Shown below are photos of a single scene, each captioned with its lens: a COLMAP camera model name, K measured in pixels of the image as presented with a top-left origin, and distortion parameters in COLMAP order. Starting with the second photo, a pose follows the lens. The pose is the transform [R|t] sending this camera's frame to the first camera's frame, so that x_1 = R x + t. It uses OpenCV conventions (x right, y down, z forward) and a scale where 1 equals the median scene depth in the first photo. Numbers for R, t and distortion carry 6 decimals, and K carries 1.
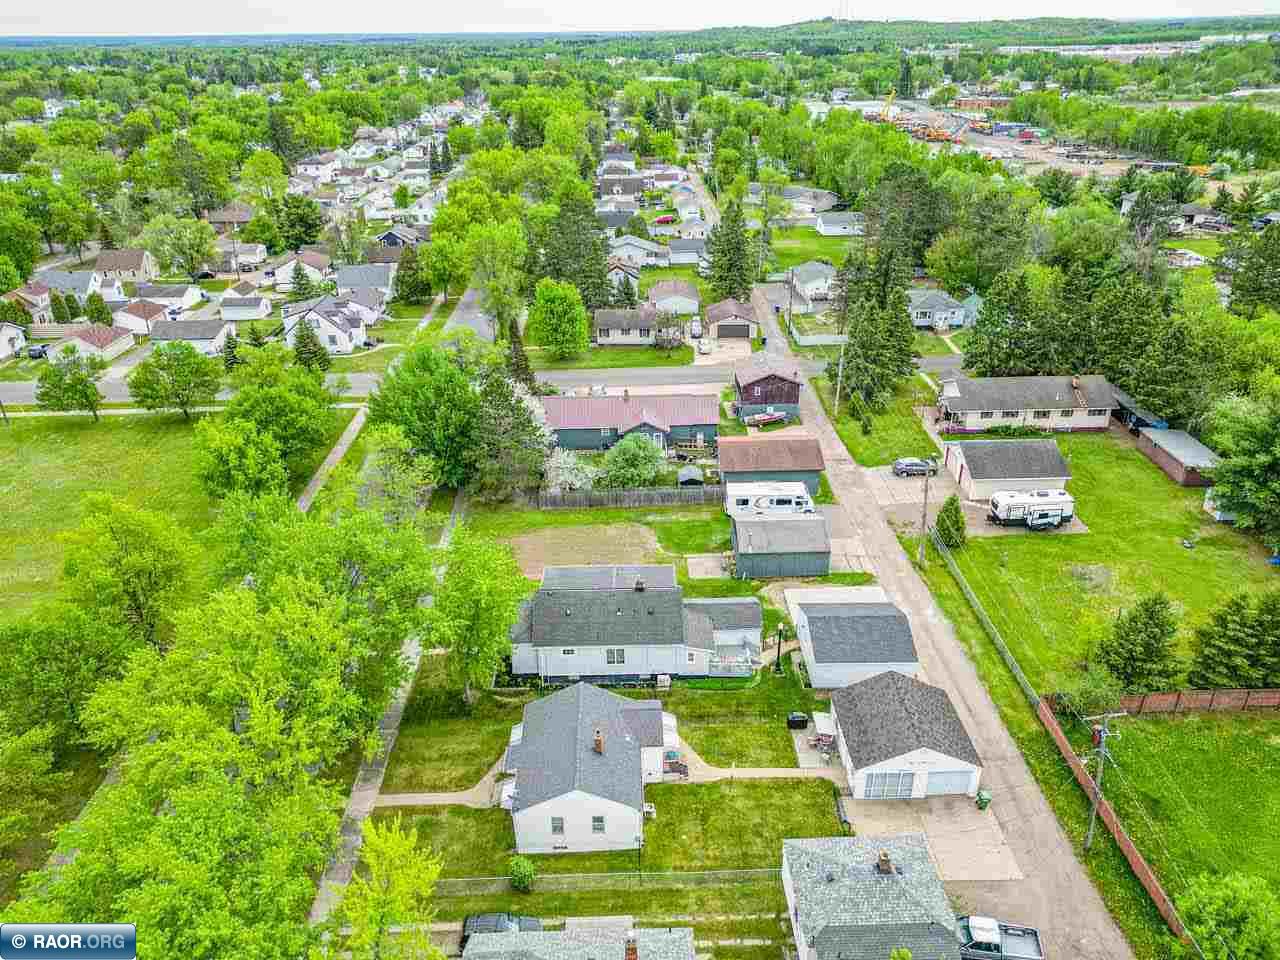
lens RADIAL K [[896.3, 0, 640.0], [0, 896.3, 480.0], [0, 0, 1]] dist [0.054860, -0.001235]
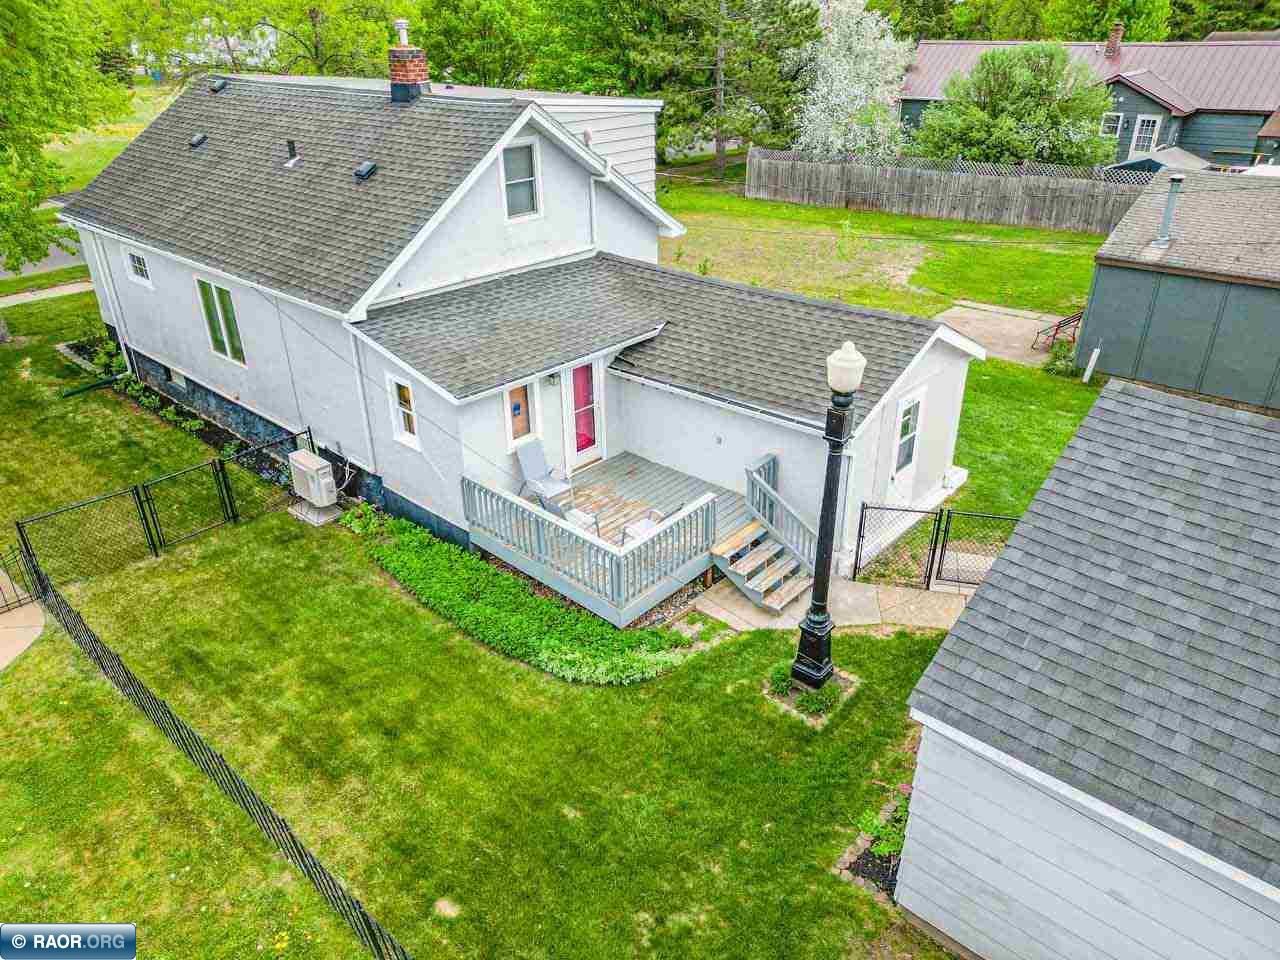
lens RADIAL K [[896.3, 0, 640.0], [0, 896.3, 480.0], [0, 0, 1]] dist [0.054860, -0.001235]
pose [[0.733652, 0.315326, -0.601934, 0.221001], [-0.303347, 0.944630, 0.125123, 0.170999], [0.608059, 0.090798, 0.788683, 0.873095]]
